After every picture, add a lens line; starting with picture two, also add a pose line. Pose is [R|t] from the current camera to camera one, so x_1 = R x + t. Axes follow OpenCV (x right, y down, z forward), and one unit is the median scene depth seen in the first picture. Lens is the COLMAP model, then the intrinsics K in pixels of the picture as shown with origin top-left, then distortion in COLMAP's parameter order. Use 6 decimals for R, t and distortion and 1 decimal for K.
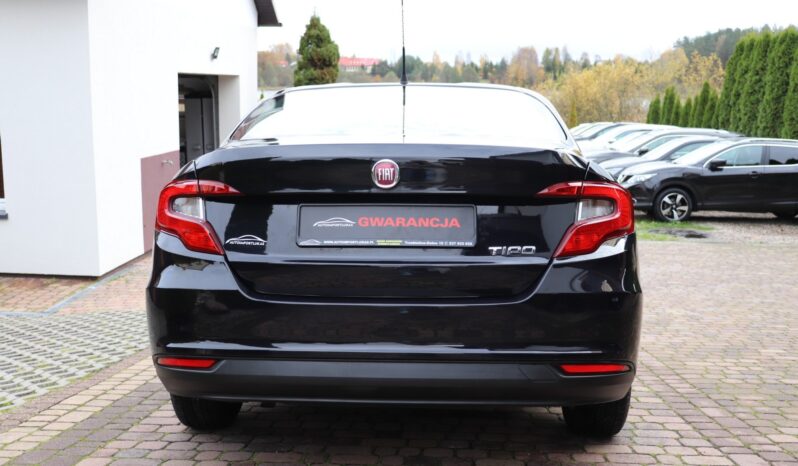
lens RADIAL K [[839.4, 0, 395.9], [0, 839.4, 231.9], [0, 0, 1]] dist [-0.067883, 0.000000]
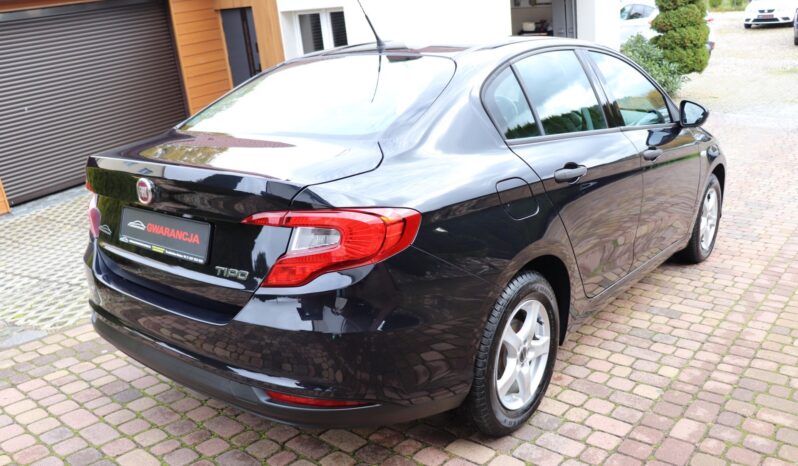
lens RADIAL K [[666.7, 0, 398.0], [0, 666.7, 230.6], [0, 0, 1]] dist [-0.148741, 0.120039]
pose [[0.813009, 0.121634, -0.569404, 0.497112], [0.000978, 0.977650, 0.210238, -0.129994], [0.582250, -0.171483, 0.794719, 0.318618]]
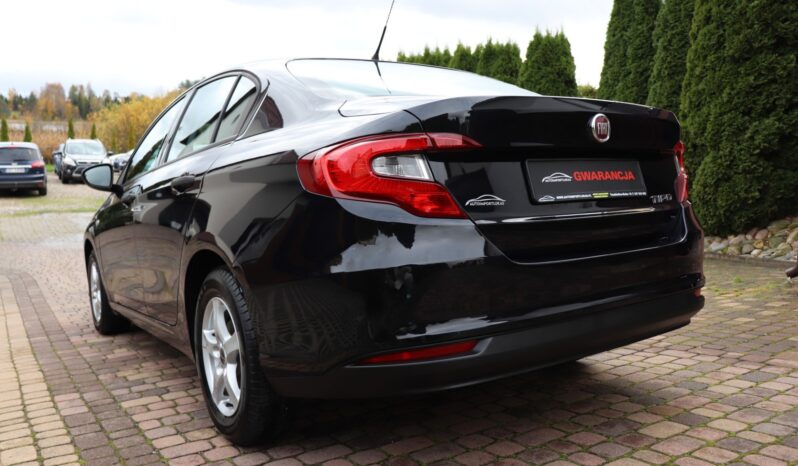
lens RADIAL K [[666.7, 0, 395.5], [0, 666.7, 230.8], [0, 0, 1]] dist [-0.148741, 0.120039]
pose [[0.796476, -0.072323, 0.600329, -0.454942], [0.075788, 0.996932, 0.019552, 0.013836], [-0.599902, 0.029925, 0.799514, 0.331637]]
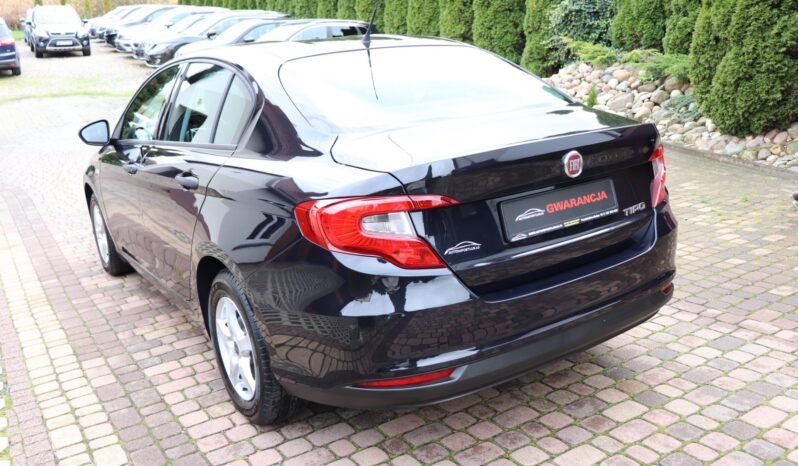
lens RADIAL K [[720.6, 0, 396.5], [0, 720.6, 236.0], [0, 0, 1]] dist [-0.132550, 0.119660]
pose [[0.800189, -0.212884, 0.560695, -0.484724], [0.096000, 0.968293, 0.230634, -0.140823], [-0.592015, -0.130724, 0.795254, 0.242234]]
